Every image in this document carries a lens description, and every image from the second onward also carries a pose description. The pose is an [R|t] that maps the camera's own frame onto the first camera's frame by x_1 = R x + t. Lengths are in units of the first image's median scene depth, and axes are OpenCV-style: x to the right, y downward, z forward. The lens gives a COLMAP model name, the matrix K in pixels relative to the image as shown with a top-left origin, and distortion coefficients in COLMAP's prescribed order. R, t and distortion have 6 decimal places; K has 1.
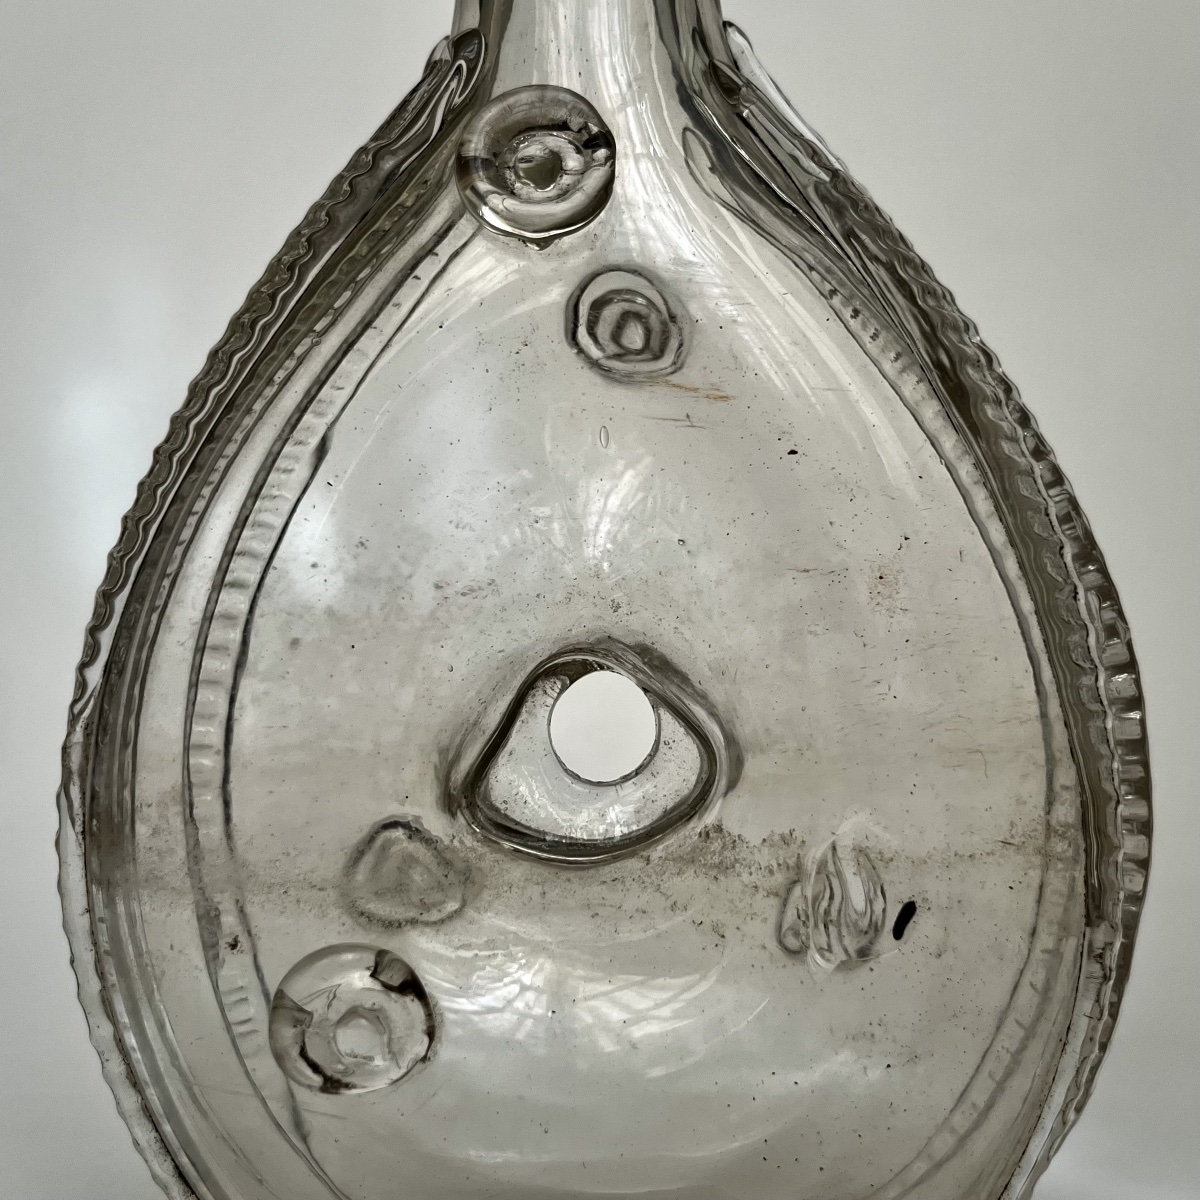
lens RADIAL K [[1683.7, 0, 600.0], [0, 1683.7, 600.0], [0, 0, 1]] dist [0.001738, 0.011775]
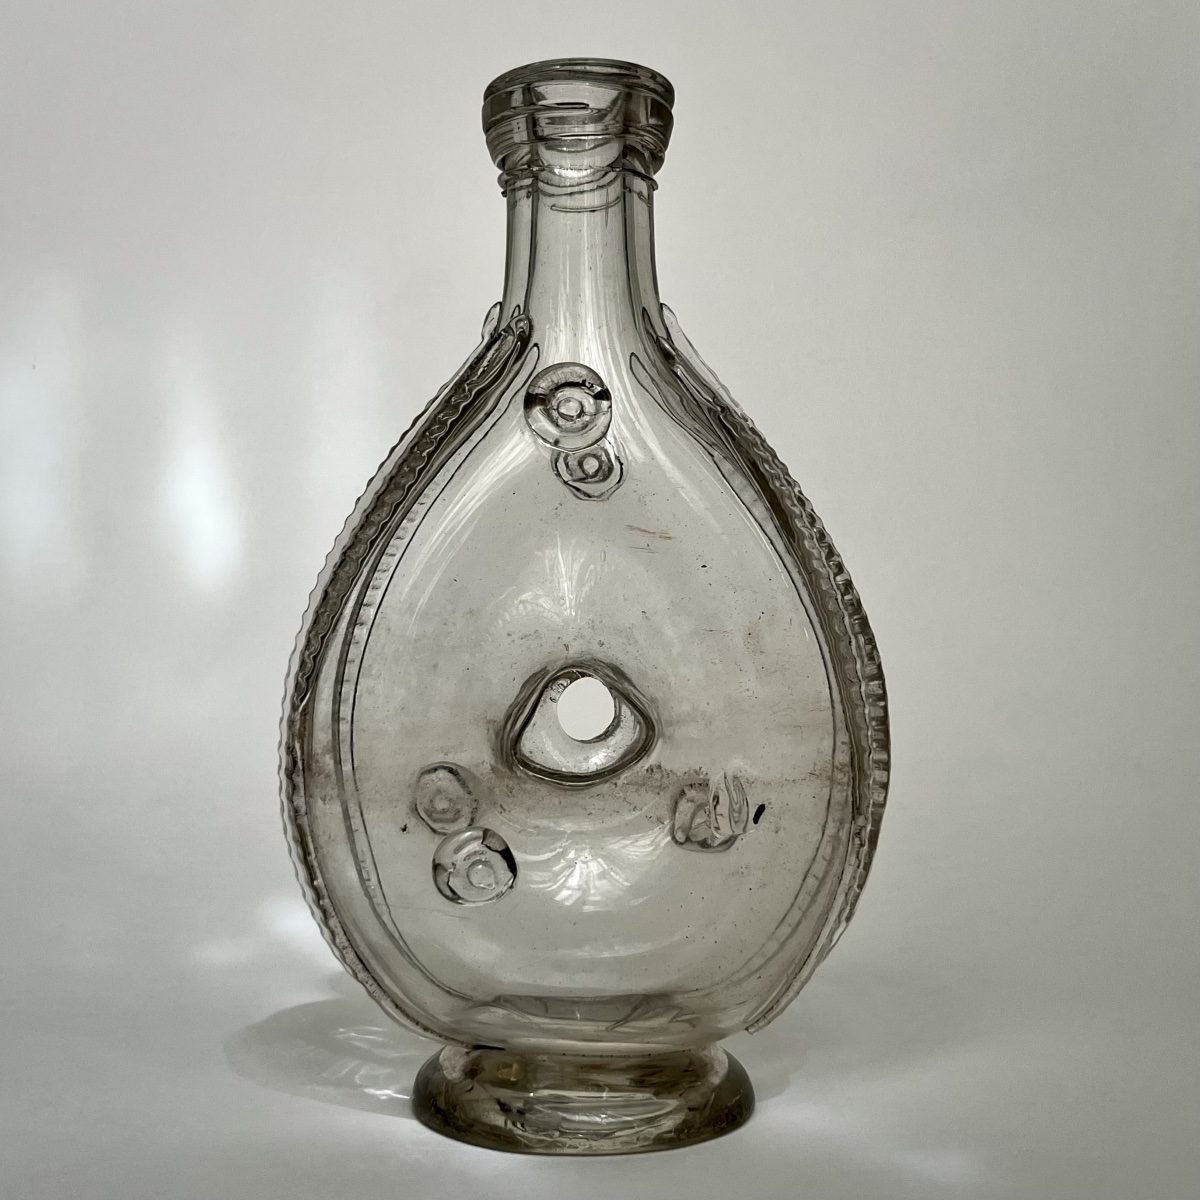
lens RADIAL K [[1683.7, 0, 600.0], [0, 1683.7, 600.0], [0, 0, 1]] dist [0.001738, 0.011775]
pose [[0.992914, 0.010217, 0.118395, -0.199768], [-0.013979, 0.999422, 0.030992, -0.096120], [-0.118010, -0.032428, 0.992483, -0.762411]]
